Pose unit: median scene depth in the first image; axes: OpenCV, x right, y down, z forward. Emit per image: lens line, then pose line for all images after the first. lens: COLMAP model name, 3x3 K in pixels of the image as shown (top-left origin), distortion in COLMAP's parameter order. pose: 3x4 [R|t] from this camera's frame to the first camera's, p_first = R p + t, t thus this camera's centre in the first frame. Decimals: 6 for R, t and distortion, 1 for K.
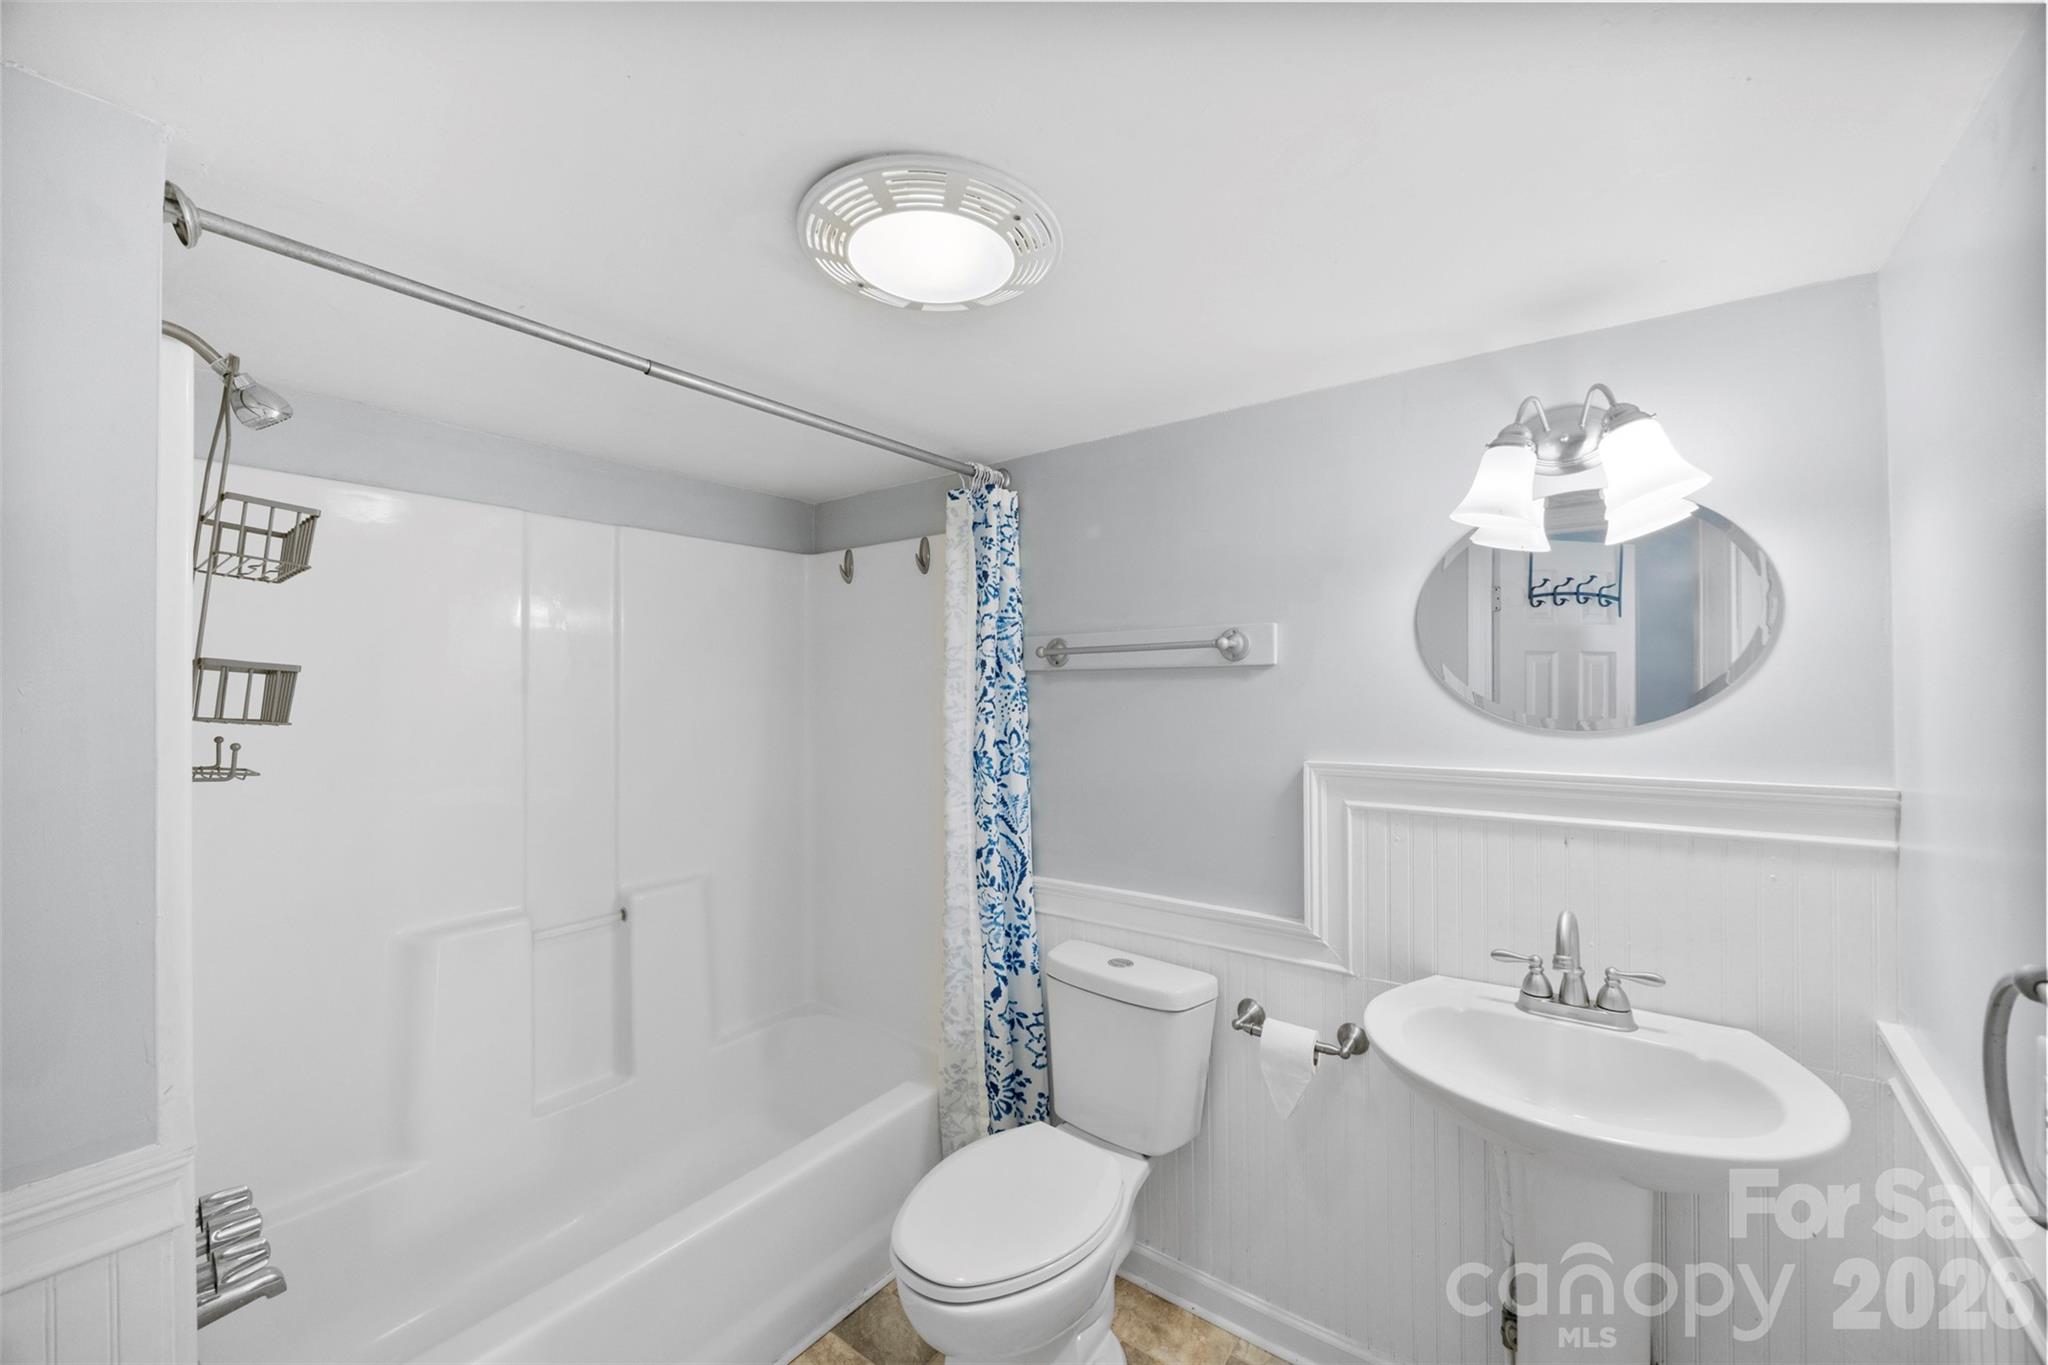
lens RADIAL K [[784.1, 0, 1033.8], [0, 784.1, 684.9], [0, 0, 1]] dist [-0.003240, 0.000461]
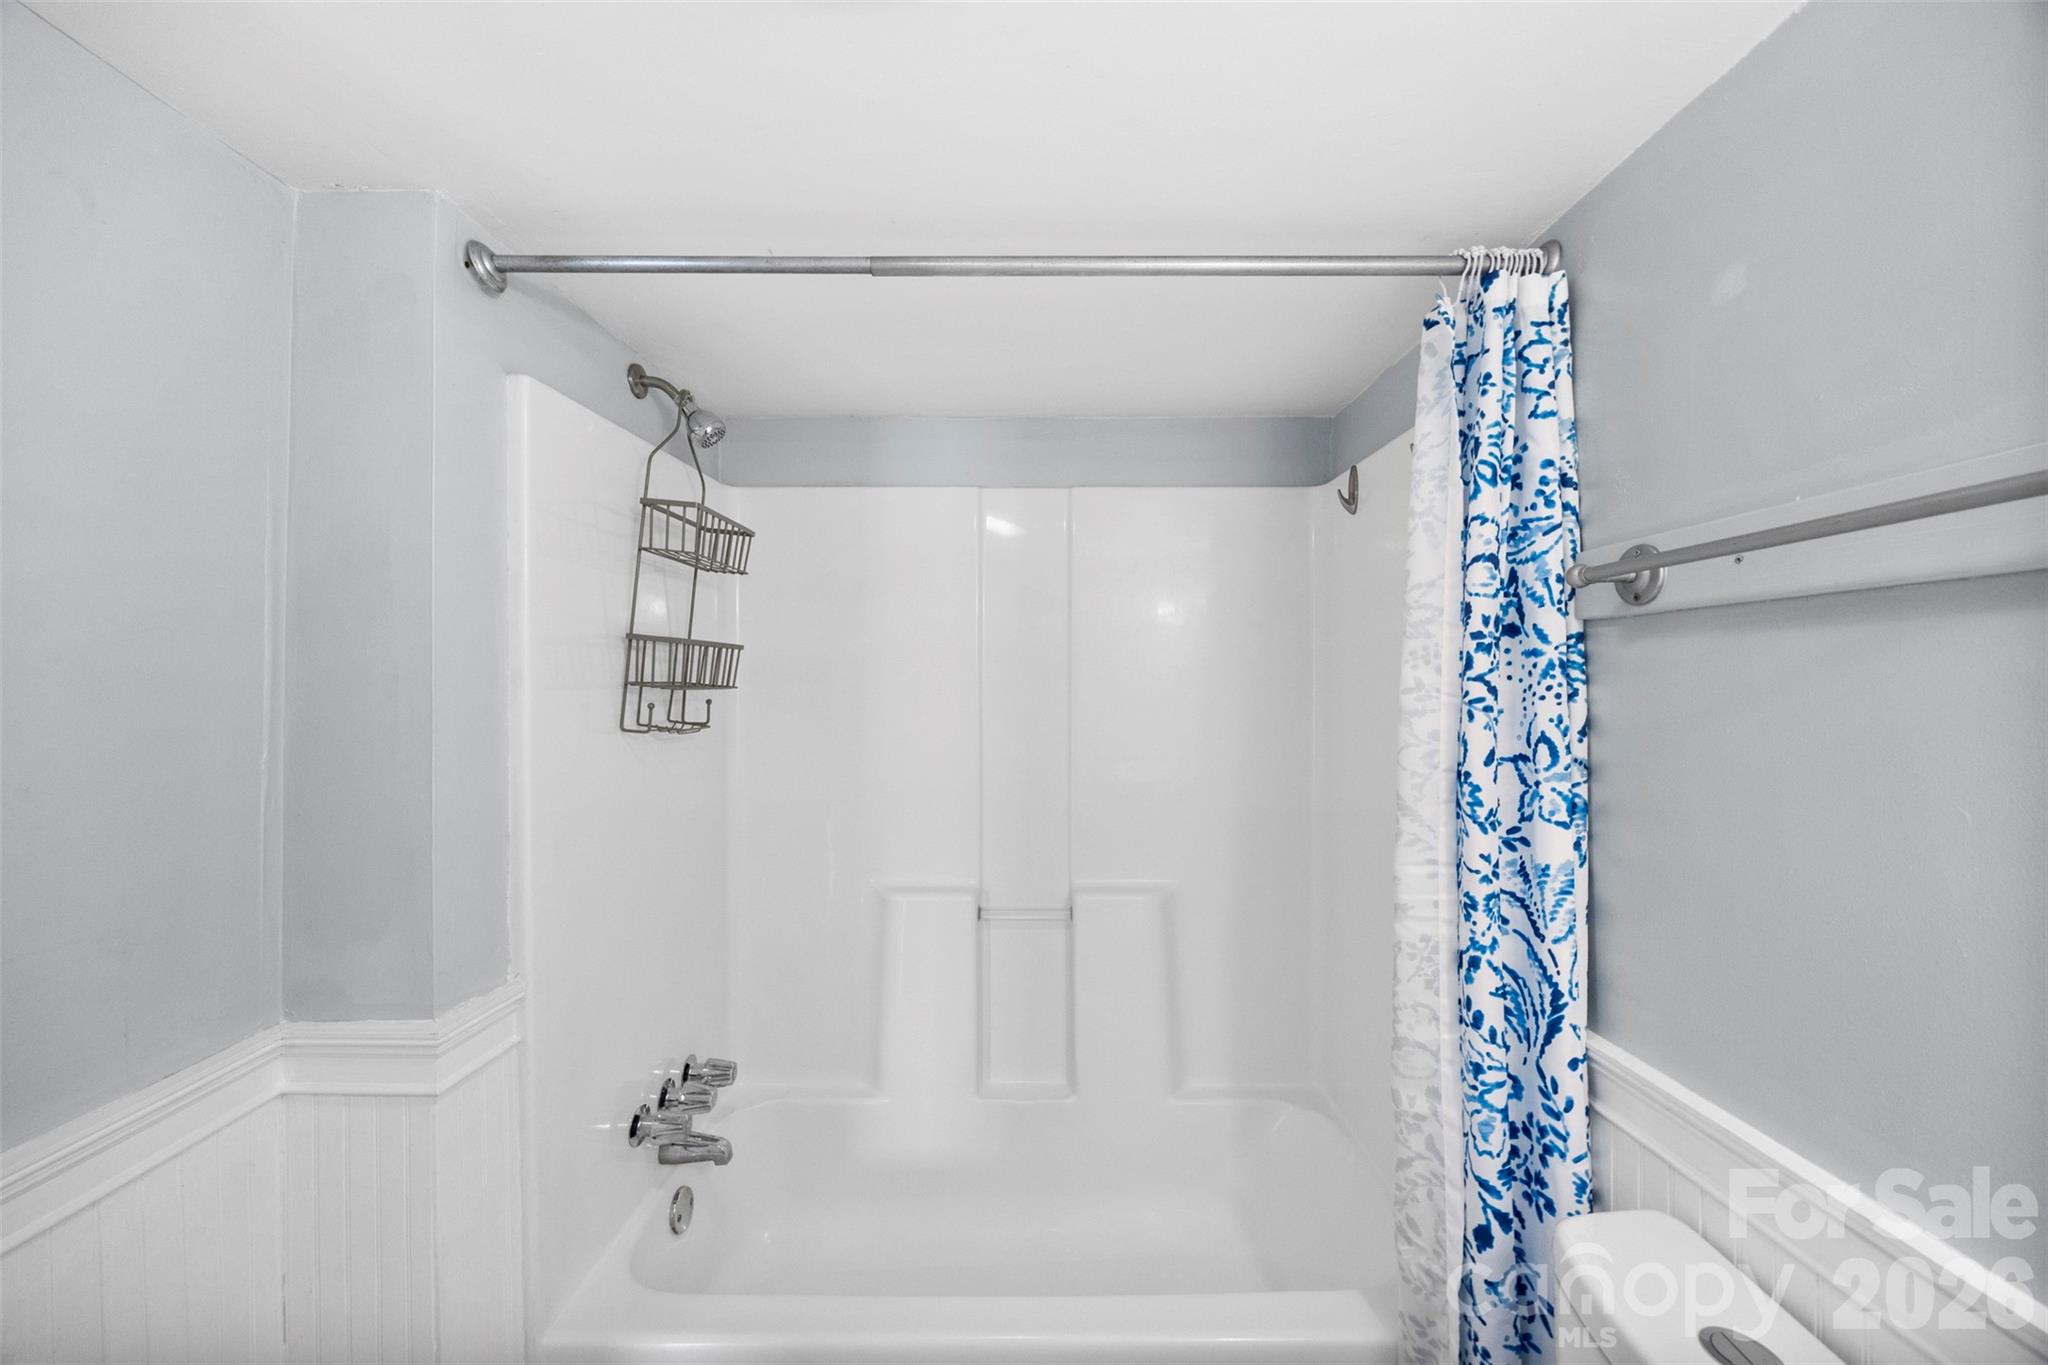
lens RADIAL K [[784.1, 0, 1019.6], [0, 784.1, 675.5], [0, 0, 1]] dist [-0.003240, 0.000461]
pose [[0.610832, 0.000121, -0.791761, 0.171587], [-0.001928, 0.999997, -0.001335, 0.019548], [0.791758, 0.002342, 0.610830, 0.422531]]
